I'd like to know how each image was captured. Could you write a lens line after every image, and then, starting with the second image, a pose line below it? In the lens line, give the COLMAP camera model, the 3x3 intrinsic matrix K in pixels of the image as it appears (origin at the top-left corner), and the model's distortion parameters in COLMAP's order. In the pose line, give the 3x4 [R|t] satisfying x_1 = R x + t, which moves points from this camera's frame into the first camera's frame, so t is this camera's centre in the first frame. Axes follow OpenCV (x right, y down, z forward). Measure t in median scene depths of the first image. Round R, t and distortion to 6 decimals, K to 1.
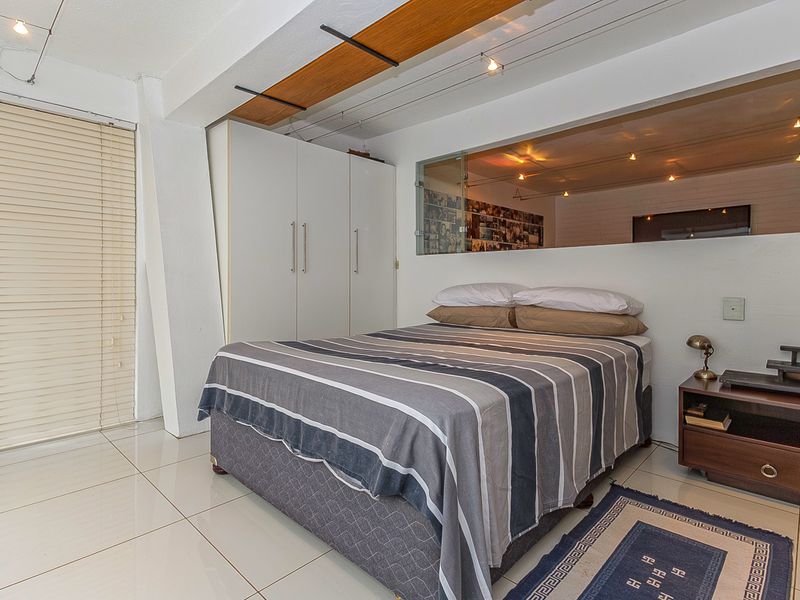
lens RADIAL K [[429.9, 0, 400.0], [0, 429.9, 295.1], [0, 0, 1]] dist [0.025654, 0.000444]
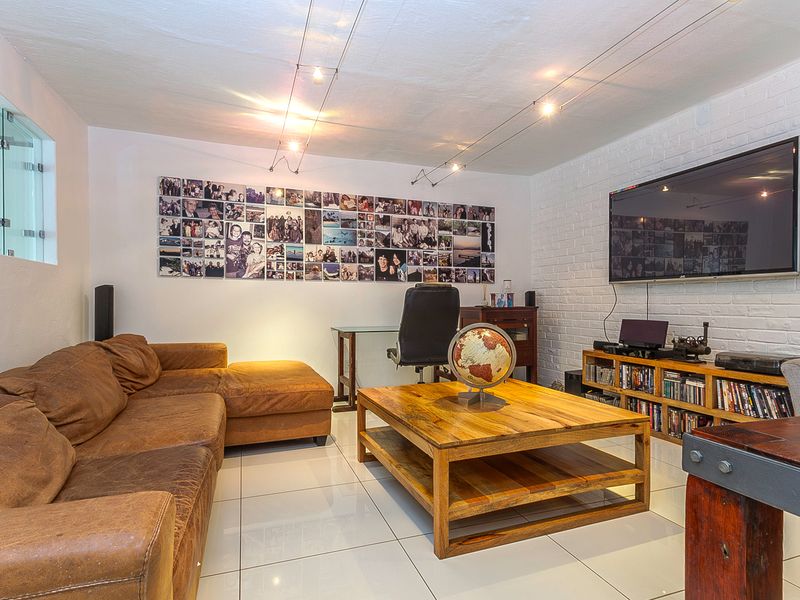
lens RADIAL K [[429.9, 0, 398.3], [0, 429.9, 303.1], [0, 0, 1]] dist [0.025654, 0.000444]
pose [[0.896516, 0.007474, -0.442949, 0.596201], [-0.021403, 0.999421, -0.026455, -0.014155], [0.442495, 0.033197, 0.896156, 0.398303]]
